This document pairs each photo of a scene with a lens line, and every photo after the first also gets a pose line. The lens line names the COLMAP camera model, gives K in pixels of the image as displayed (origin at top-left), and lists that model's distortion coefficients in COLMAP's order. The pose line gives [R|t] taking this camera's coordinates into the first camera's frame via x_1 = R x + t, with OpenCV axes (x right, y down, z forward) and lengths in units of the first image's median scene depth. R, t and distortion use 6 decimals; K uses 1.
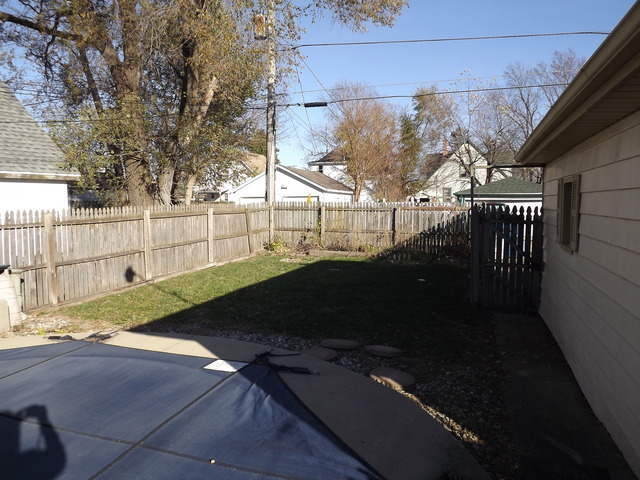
lens RADIAL K [[458.7, 0, 316.4], [0, 458.7, 242.5], [0, 0, 1]] dist [-0.054295, -0.003932]
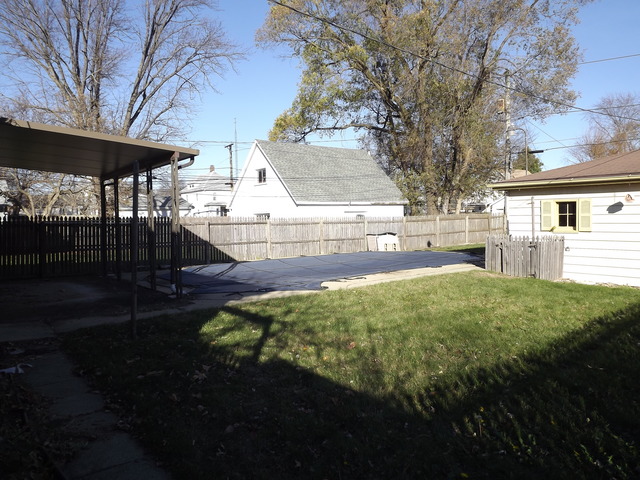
lens RADIAL K [[458.7, 0, 314.2], [0, 458.7, 240.3], [0, 0, 1]] dist [-0.054295, -0.003932]
pose [[0.835730, 0.018516, -0.548828, 0.344557], [-0.034910, 0.999201, -0.019449, 0.105727], [0.548029, 0.035414, 0.835709, -1.159008]]
